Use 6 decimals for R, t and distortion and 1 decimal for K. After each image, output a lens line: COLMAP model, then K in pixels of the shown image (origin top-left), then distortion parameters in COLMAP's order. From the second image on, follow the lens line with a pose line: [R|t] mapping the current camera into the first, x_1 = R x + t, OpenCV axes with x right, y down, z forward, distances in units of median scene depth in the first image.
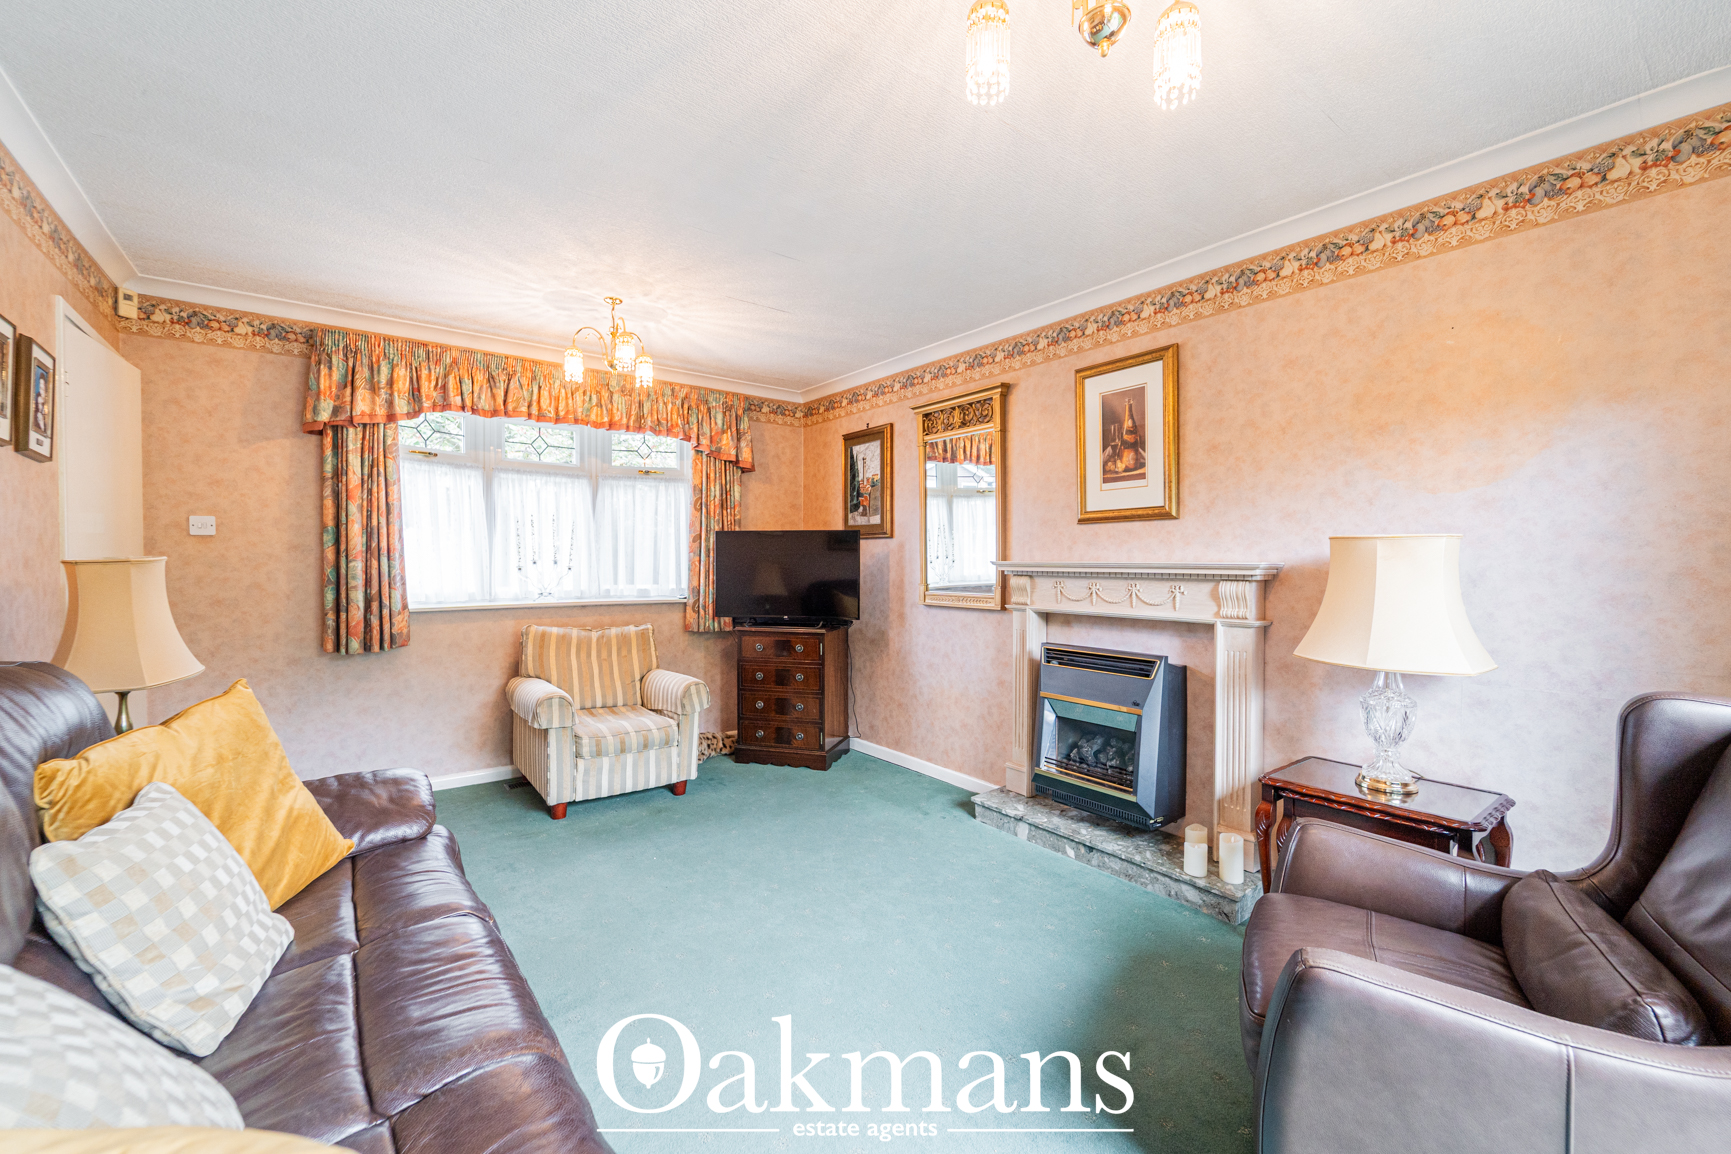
lens RADIAL K [[719.7, 0, 856.5], [0, 719.7, 569.4], [0, 0, 1]] dist [0.000707, -0.001312]
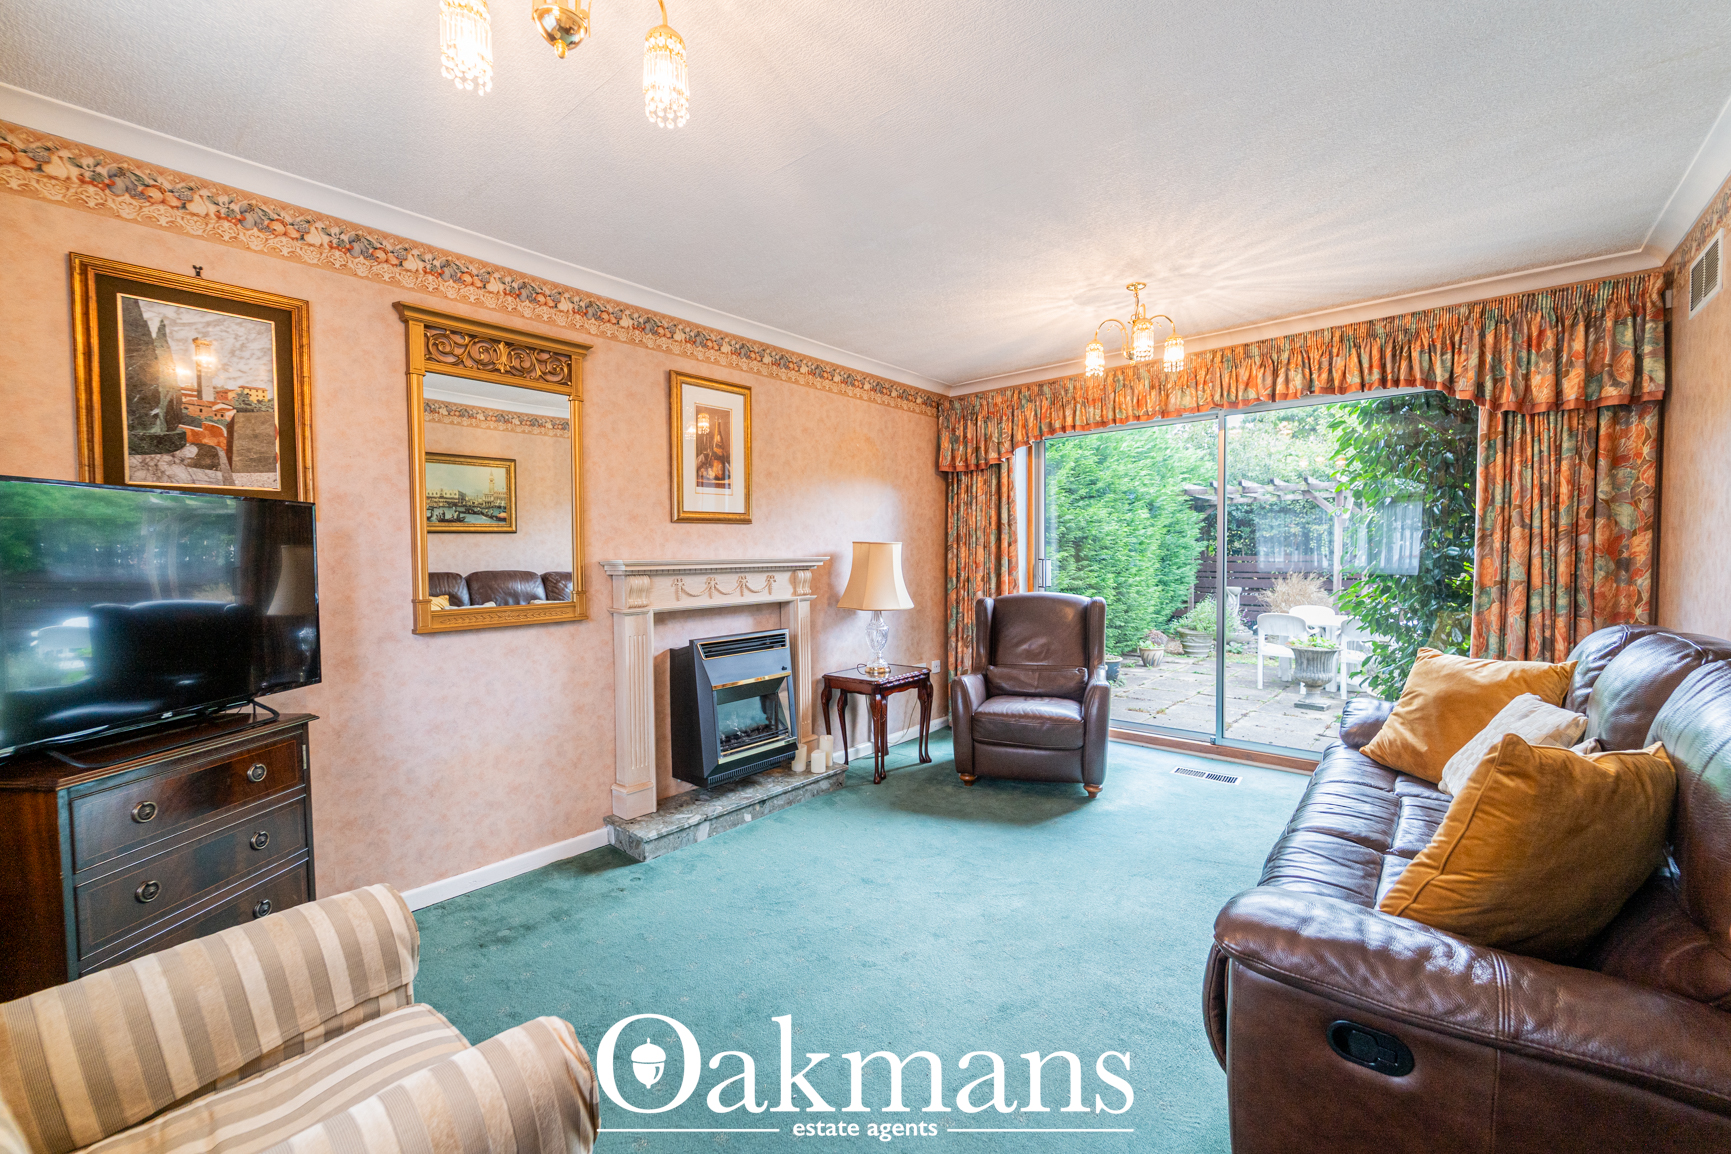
lens RADIAL K [[719.7, 0, 858.3], [0, 719.7, 575.5], [0, 0, 1]] dist [0.000707, -0.001312]
pose [[-0.233986, -0.027216, 0.971859, -0.776851], [0.025379, 0.999097, 0.034089, -0.016116], [-0.971909, 0.032641, -0.233084, 1.023730]]
